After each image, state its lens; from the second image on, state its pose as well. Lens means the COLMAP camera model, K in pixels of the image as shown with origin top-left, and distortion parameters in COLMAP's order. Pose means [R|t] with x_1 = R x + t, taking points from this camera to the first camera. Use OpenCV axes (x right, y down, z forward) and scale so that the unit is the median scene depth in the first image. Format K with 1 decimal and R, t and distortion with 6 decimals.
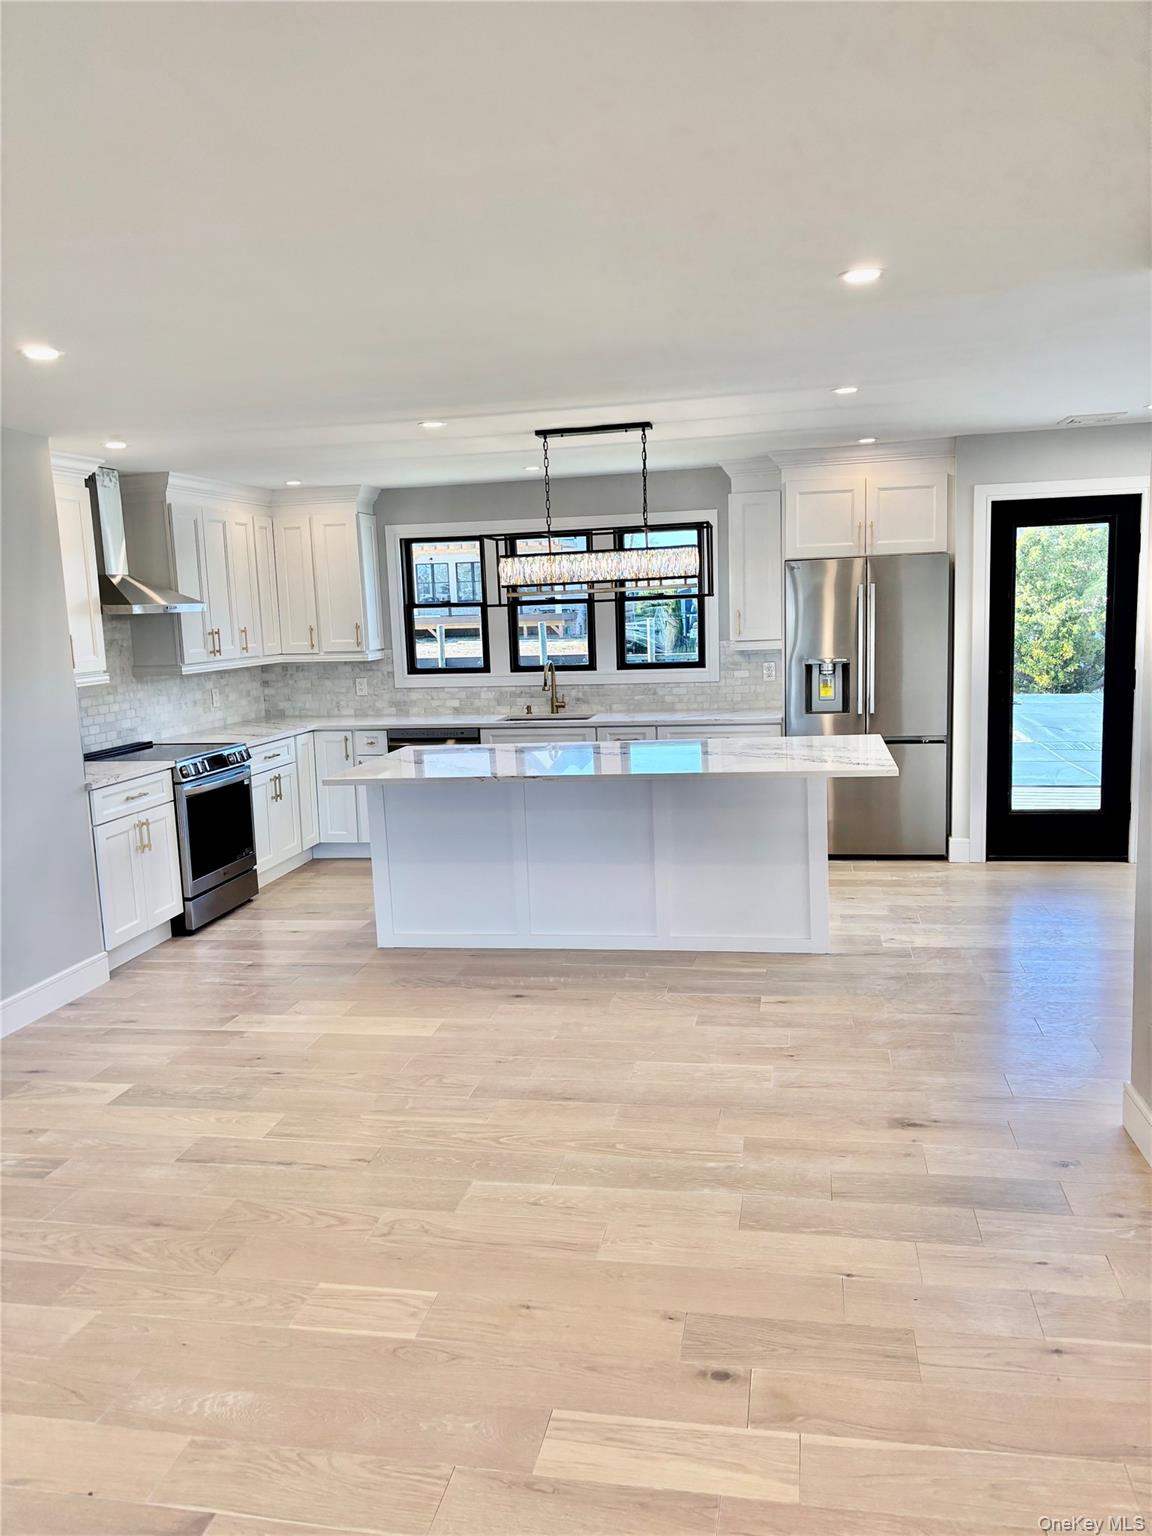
lens RADIAL K [[1169.1, 0, 571.0], [0, 1169.1, 780.7], [0, 0, 1]] dist [0.050267, -0.015385]
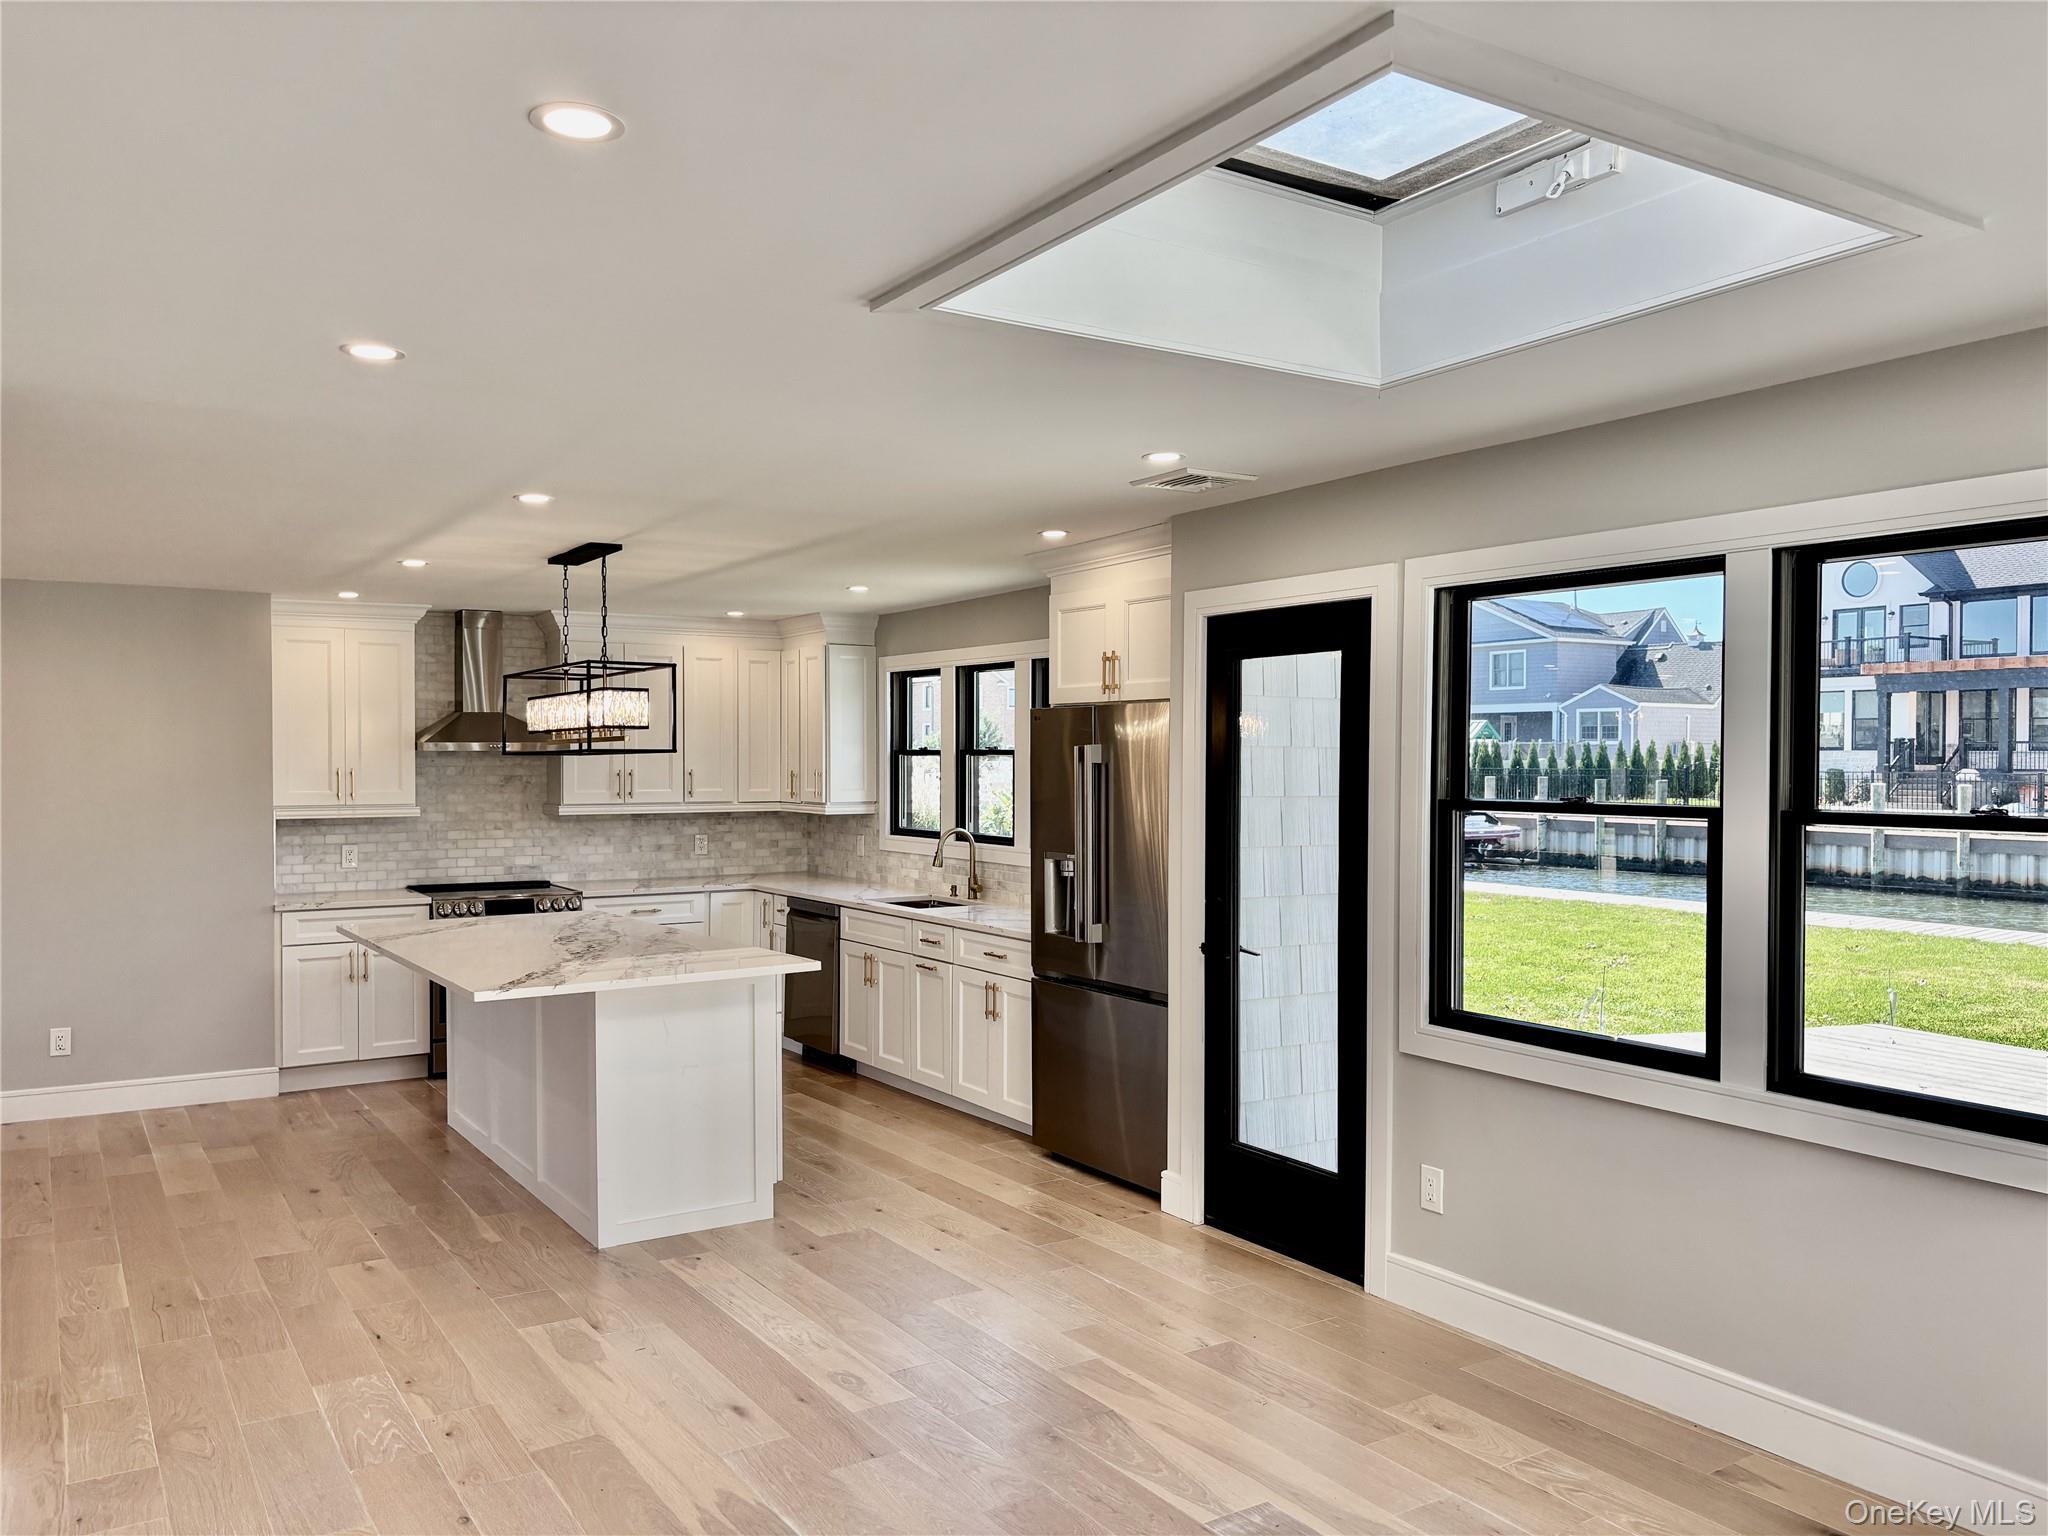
lens RADIAL K [[1558.8, 0, 1016.5], [0, 1558.8, 773.0], [0, 0, 1]] dist [0.050267, -0.015385]
pose [[0.681984, 0.044001, -0.730042, 0.872180], [-0.135082, 0.988593, -0.066605, -0.089650], [0.718784, 0.144039, 0.680148, 0.389580]]
